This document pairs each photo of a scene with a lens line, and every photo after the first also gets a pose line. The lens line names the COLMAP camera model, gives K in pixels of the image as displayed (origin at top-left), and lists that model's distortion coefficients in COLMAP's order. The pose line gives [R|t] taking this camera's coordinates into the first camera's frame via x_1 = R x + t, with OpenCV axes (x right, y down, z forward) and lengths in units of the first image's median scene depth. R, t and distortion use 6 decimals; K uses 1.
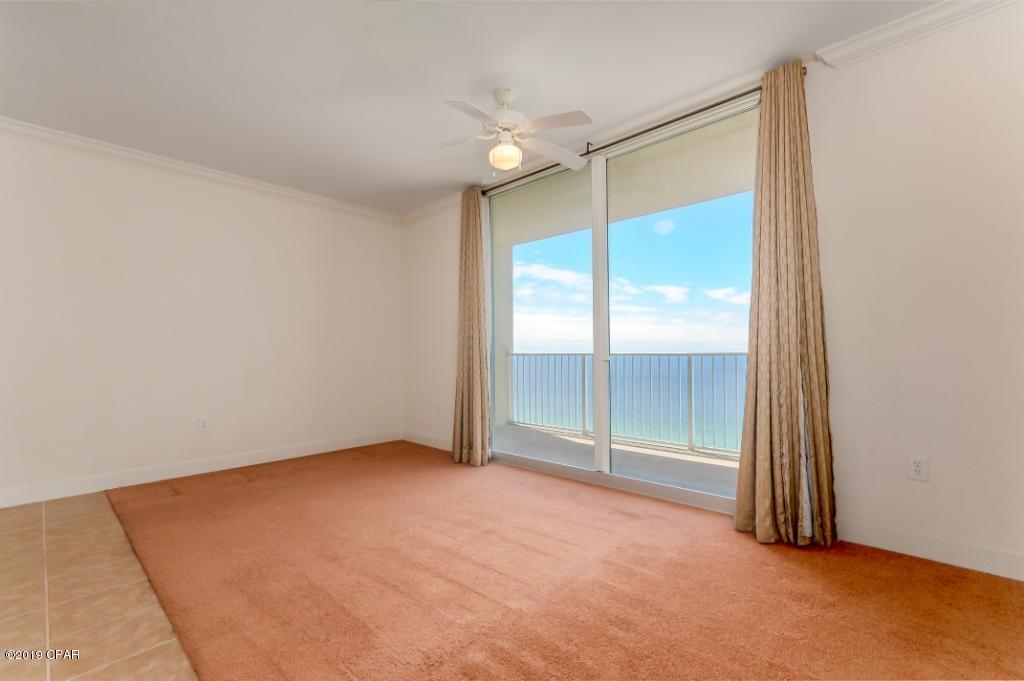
lens RADIAL K [[460.8, 0, 513.9], [0, 460.8, 351.9], [0, 0, 1]] dist [0.000859, -0.005939]
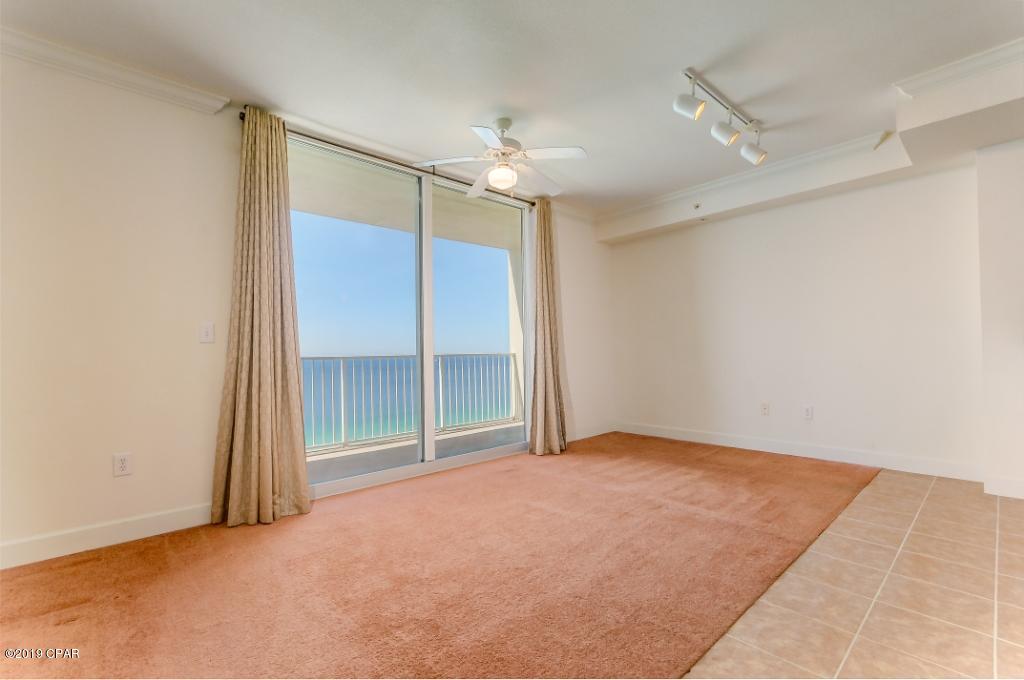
lens RADIAL K [[449.8, 0, 509.0], [0, 449.8, 347.4], [0, 0, 1]] dist [-0.000820, -0.000138]
pose [[0.065492, 0.004123, 0.997845, -1.369959], [0.007484, 0.999961, -0.004622, -0.015489], [-0.997825, 0.007770, 0.065459, 1.107271]]
